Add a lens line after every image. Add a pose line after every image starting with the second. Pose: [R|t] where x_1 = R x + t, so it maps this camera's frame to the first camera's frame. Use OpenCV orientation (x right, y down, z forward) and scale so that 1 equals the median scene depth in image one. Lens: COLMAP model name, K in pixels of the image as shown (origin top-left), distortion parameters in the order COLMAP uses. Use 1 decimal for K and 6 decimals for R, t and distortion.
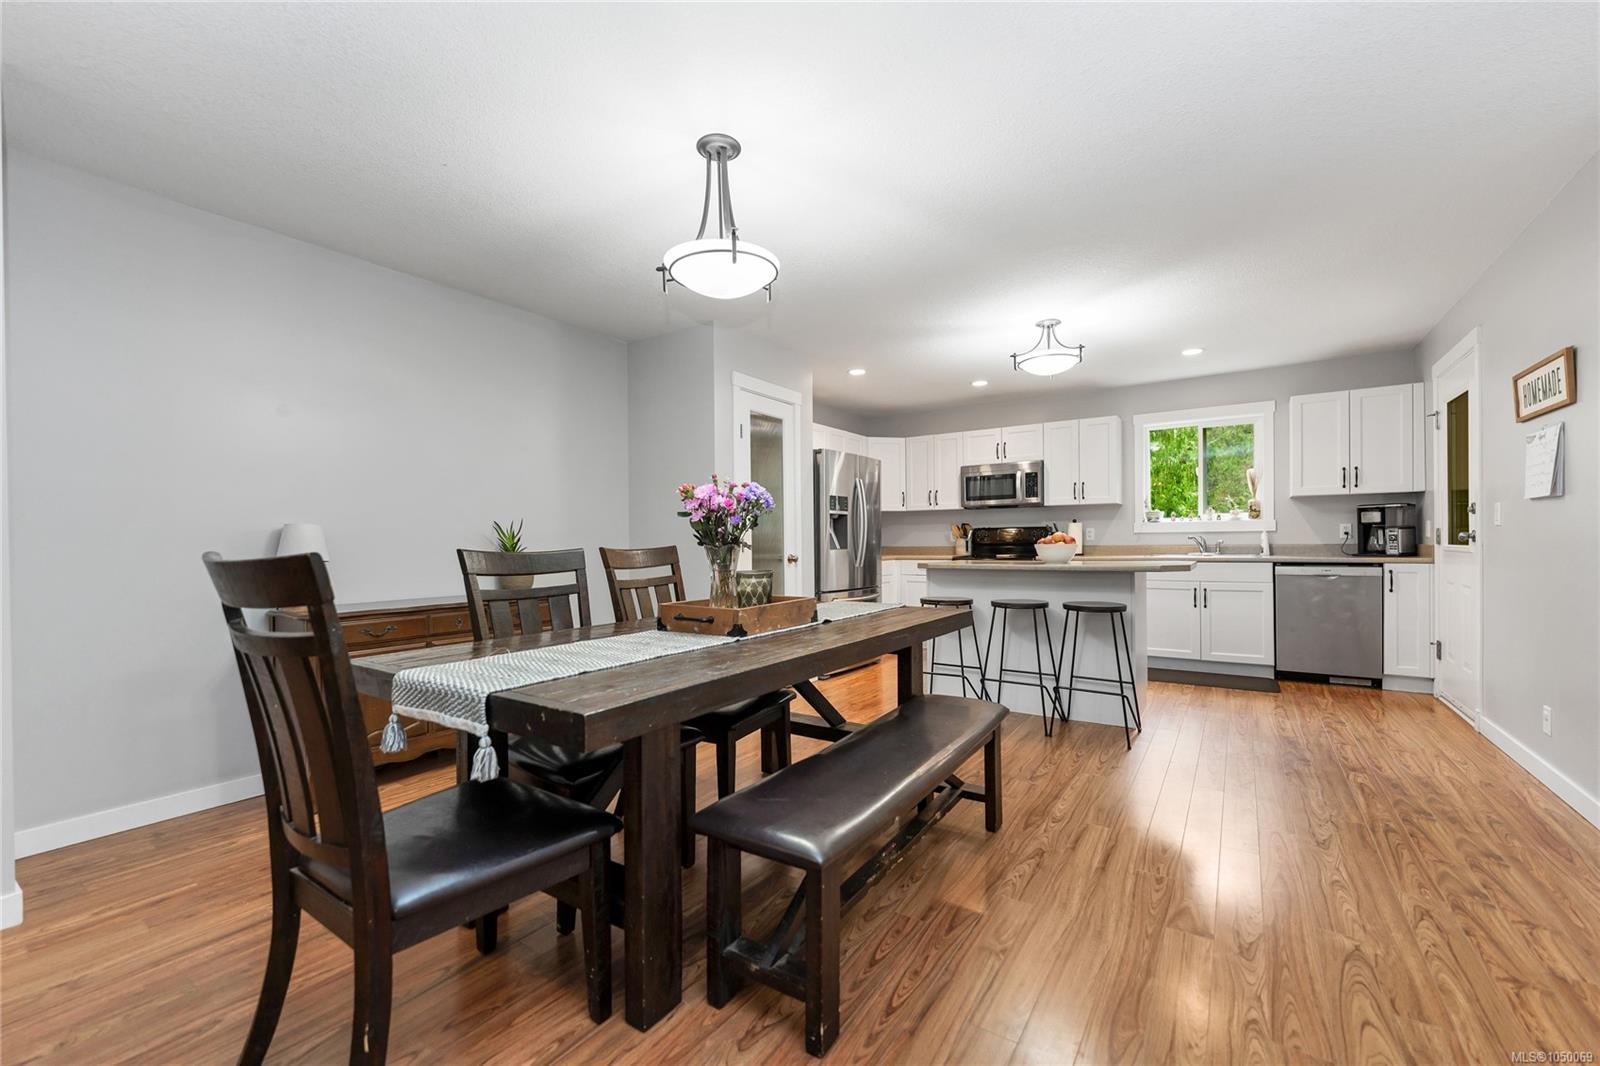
lens RADIAL K [[644.0, 0, 799.0], [0, 644.0, 536.7], [0, 0, 1]] dist [-0.000568, -0.000166]
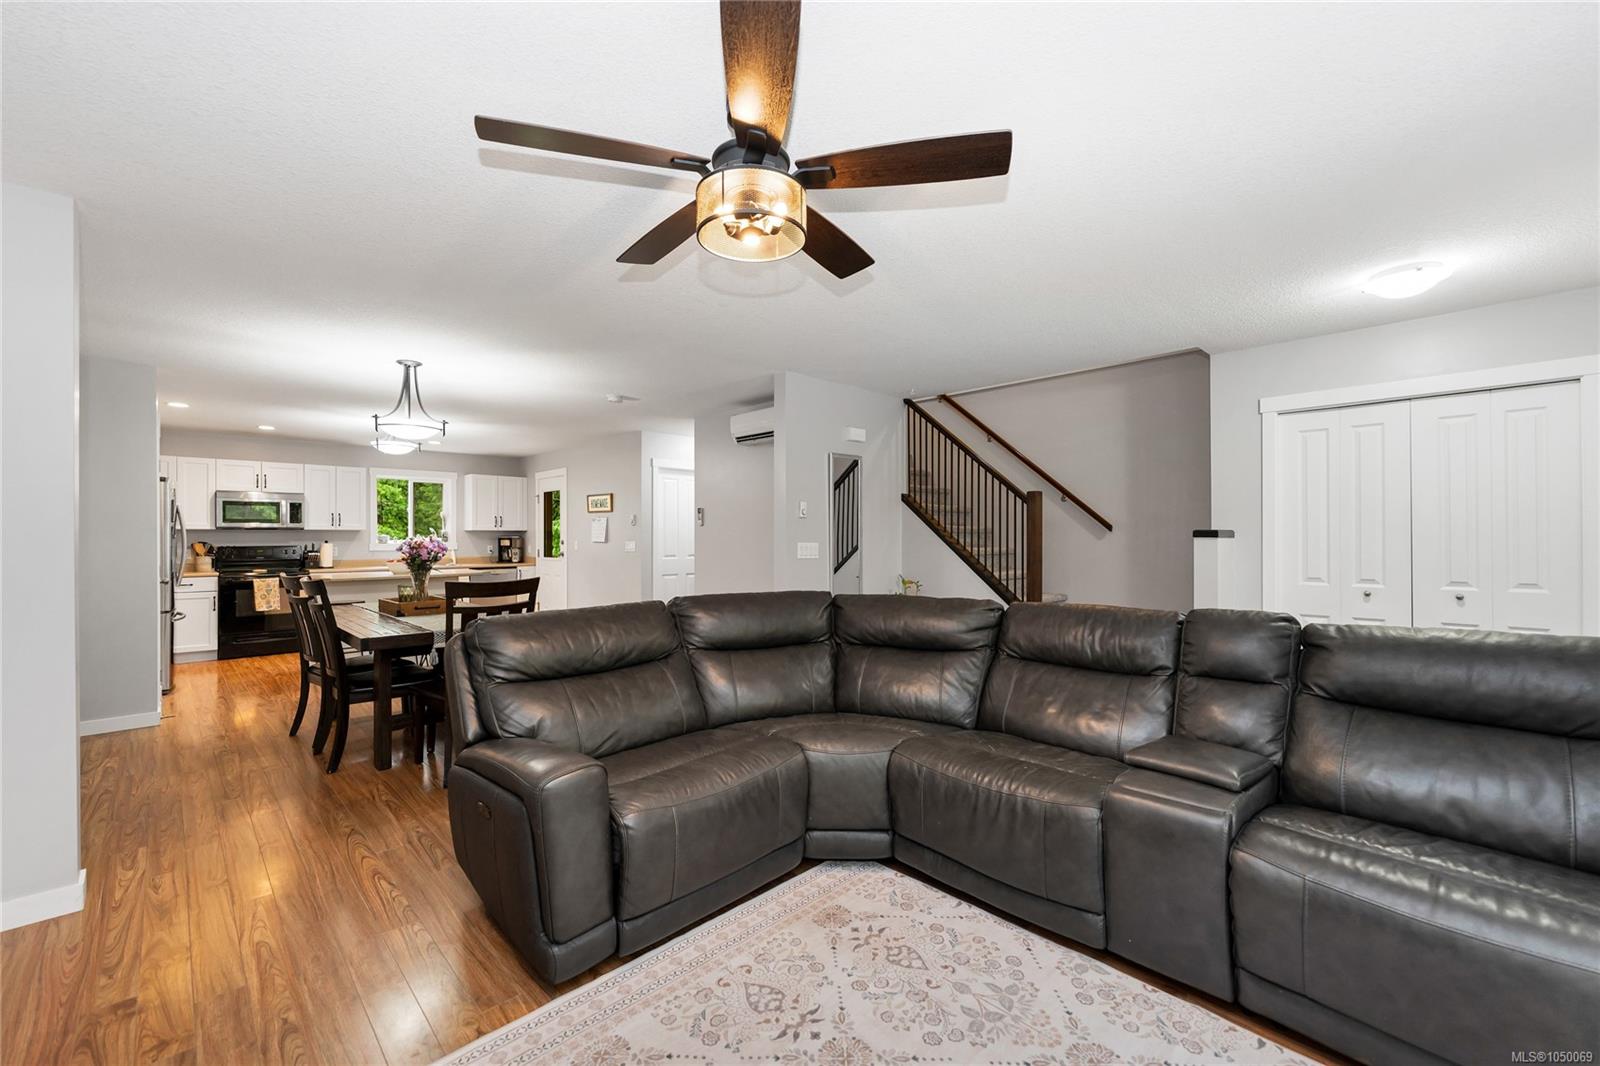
lens RADIAL K [[644.0, 0, 799.0], [0, 644.0, 536.7], [0, 0, 1]] dist [-0.000568, -0.000166]
pose [[0.174990, 0.009513, 0.984524, -0.854109], [-0.005998, 0.999945, -0.008596, -0.036702], [-0.984552, -0.004401, 0.175038, -0.206827]]
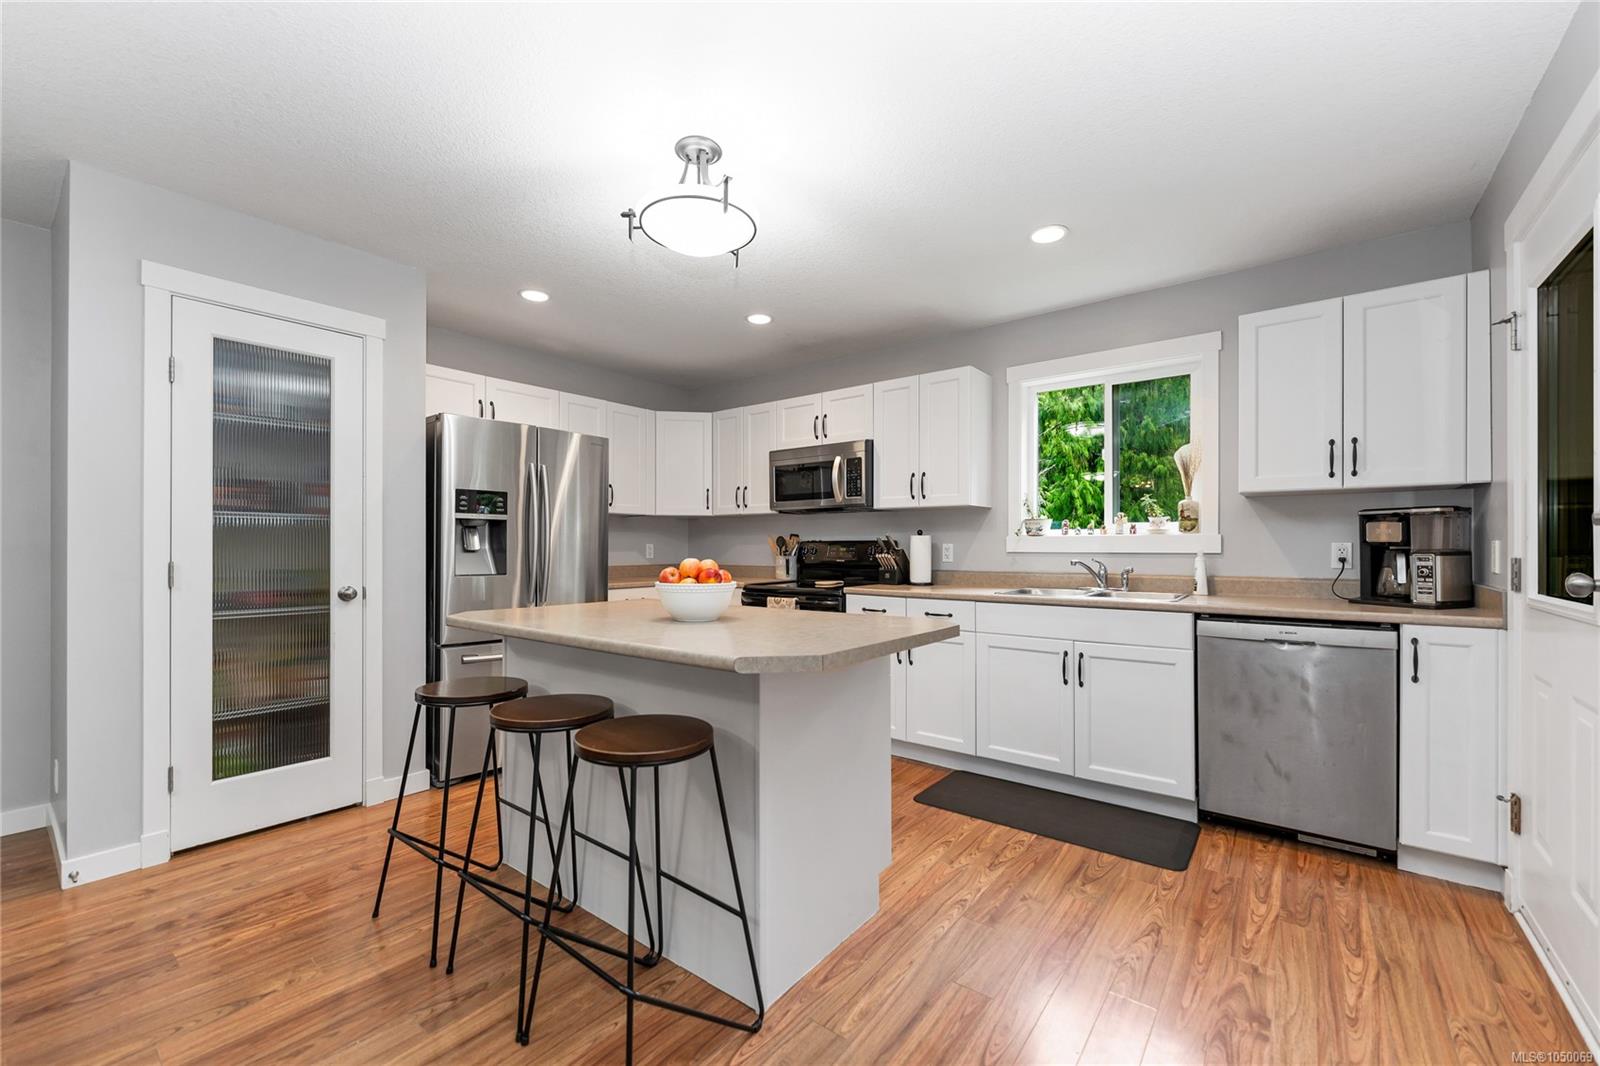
lens RADIAL K [[642.6, 0, 794.6], [0, 642.6, 541.5], [0, 0, 1]] dist [0.001468, -0.000104]
pose [[0.997251, 0.009419, -0.073495, 0.435304], [-0.009546, 0.999953, -0.001370, -0.016769], [0.073479, 0.002068, 0.997295, 0.426620]]
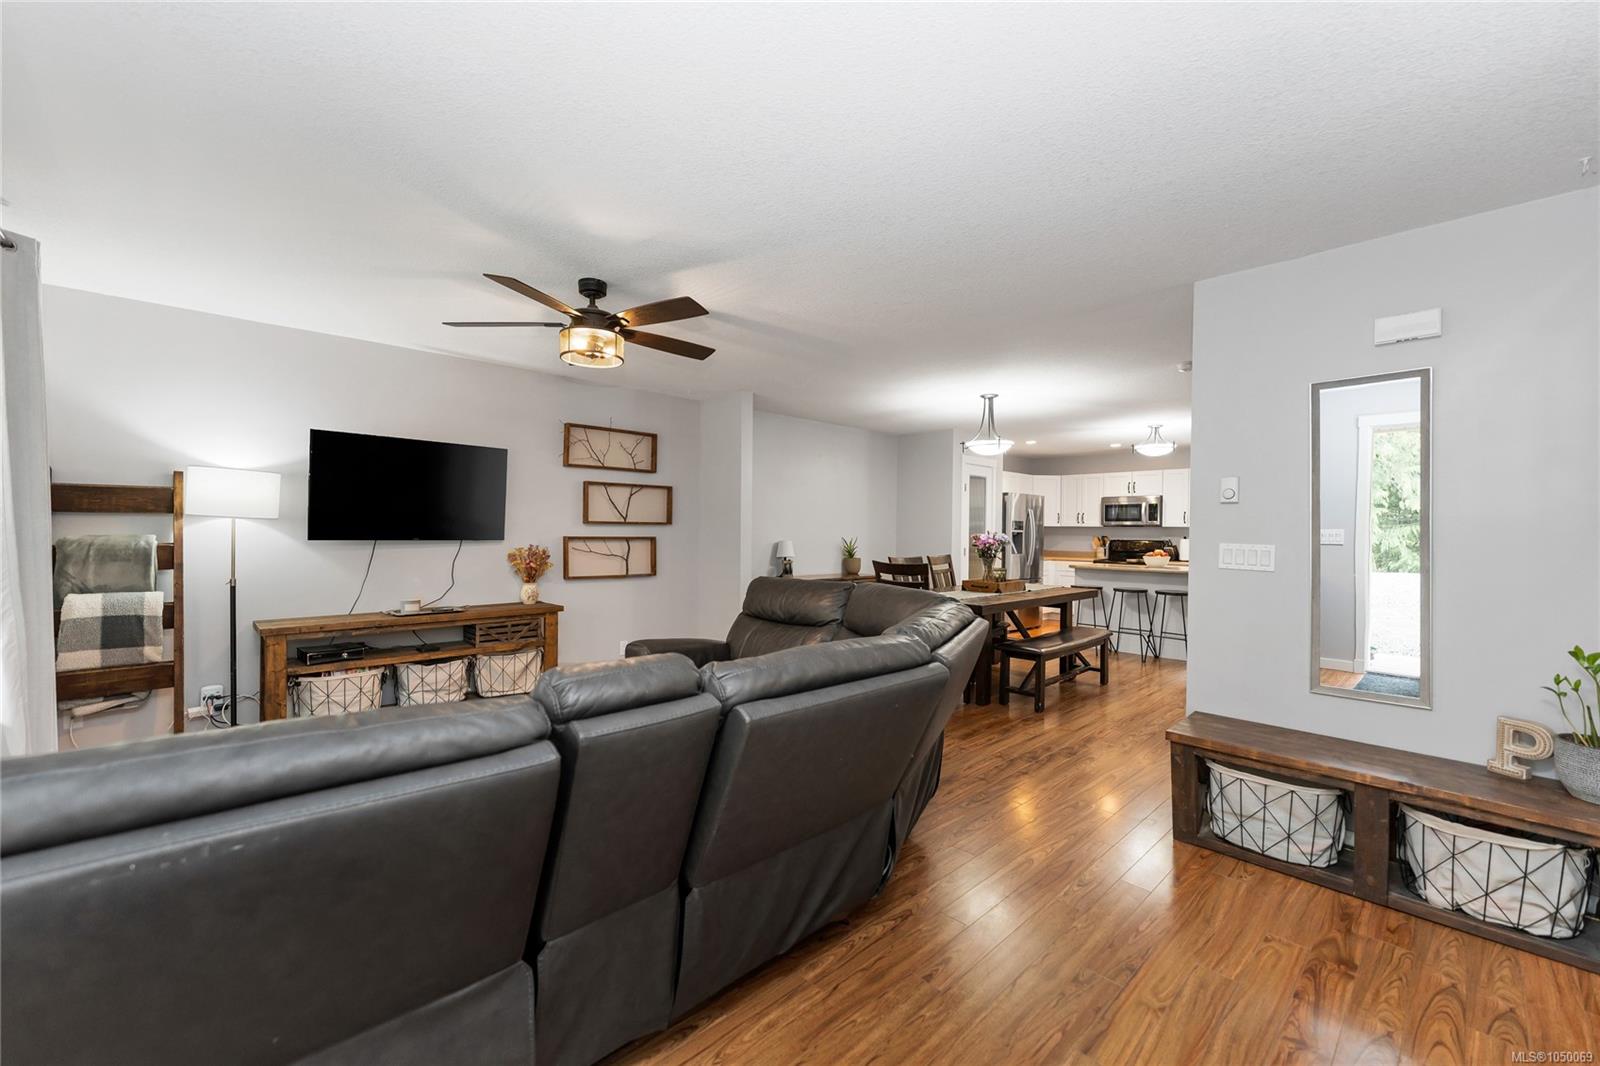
lens RADIAL K [[644.0, 0, 799.0], [0, 644.0, 536.7], [0, 0, 1]] dist [-0.000568, -0.000166]
pose [[0.978251, 0.020563, -0.206401, -0.149262], [-0.017285, 0.999694, 0.017673, -0.045987], [0.206701, -0.013721, 0.978308, -0.733137]]
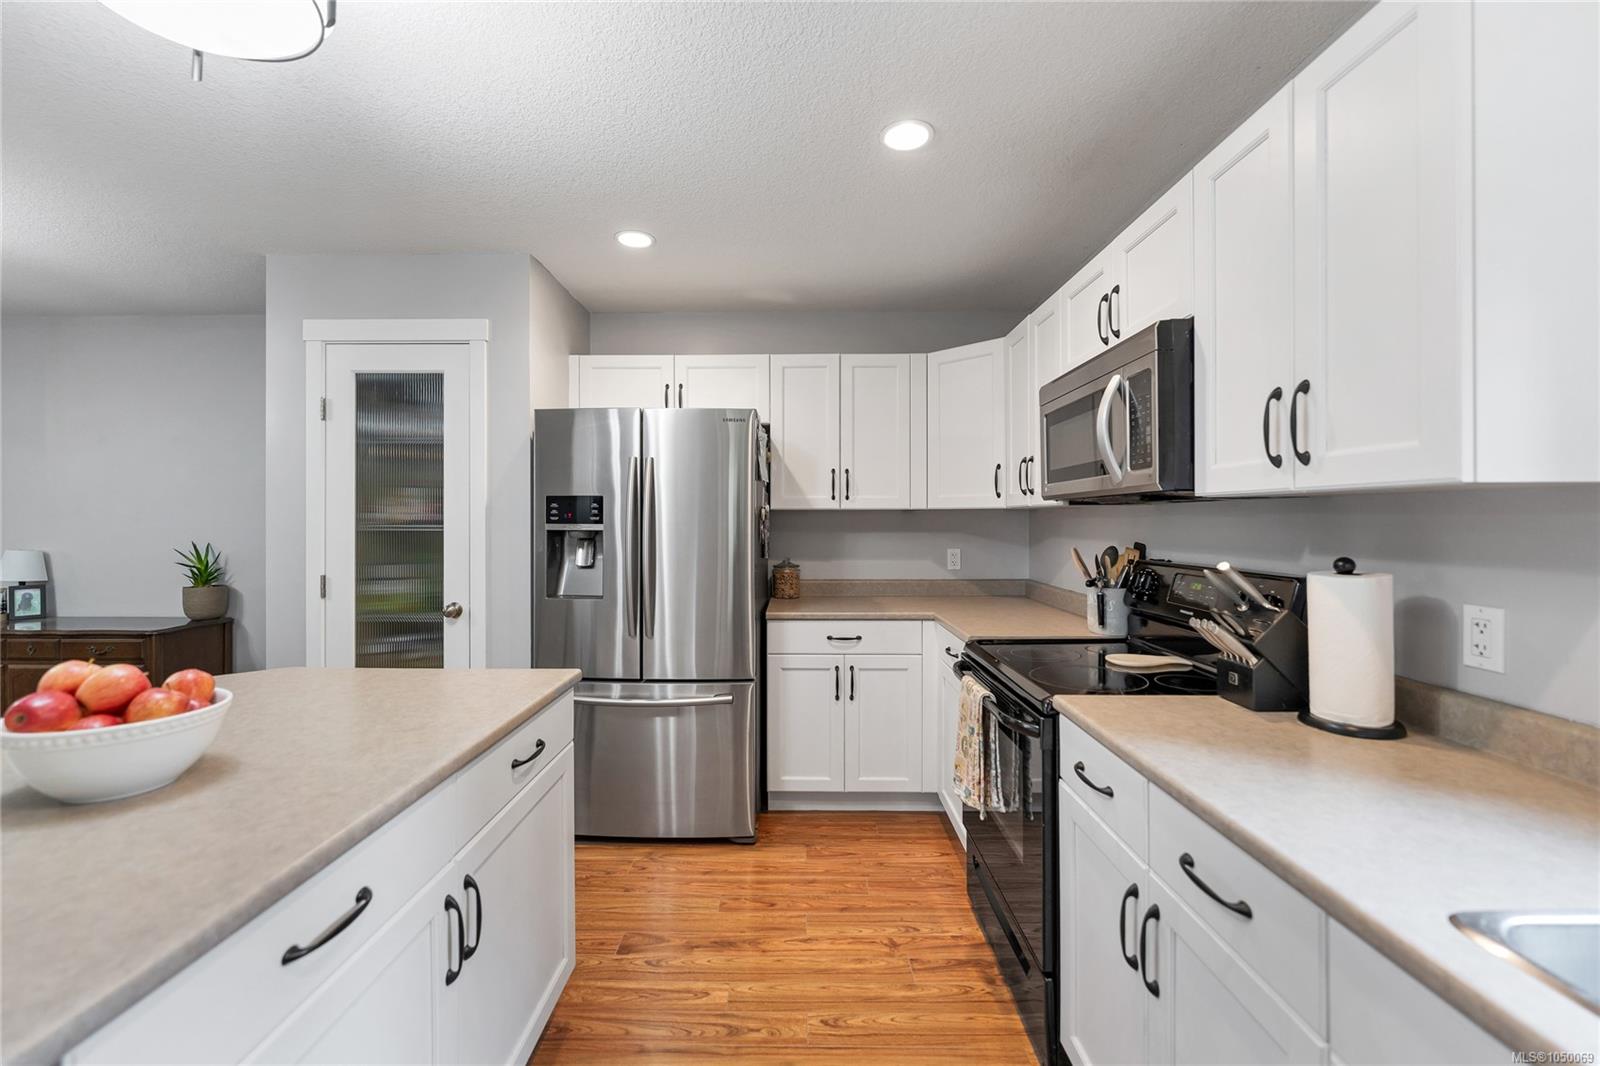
lens RADIAL K [[650.0, 0, 790.9], [0, 650.0, 518.8], [0, 0, 1]] dist [-0.001049, -0.000146]
pose [[0.552128, 0.006599, -0.833733, 0.629782], [-0.000229, 0.999970, 0.007763, -0.051710], [0.833759, -0.004095, 0.552113, 0.909301]]
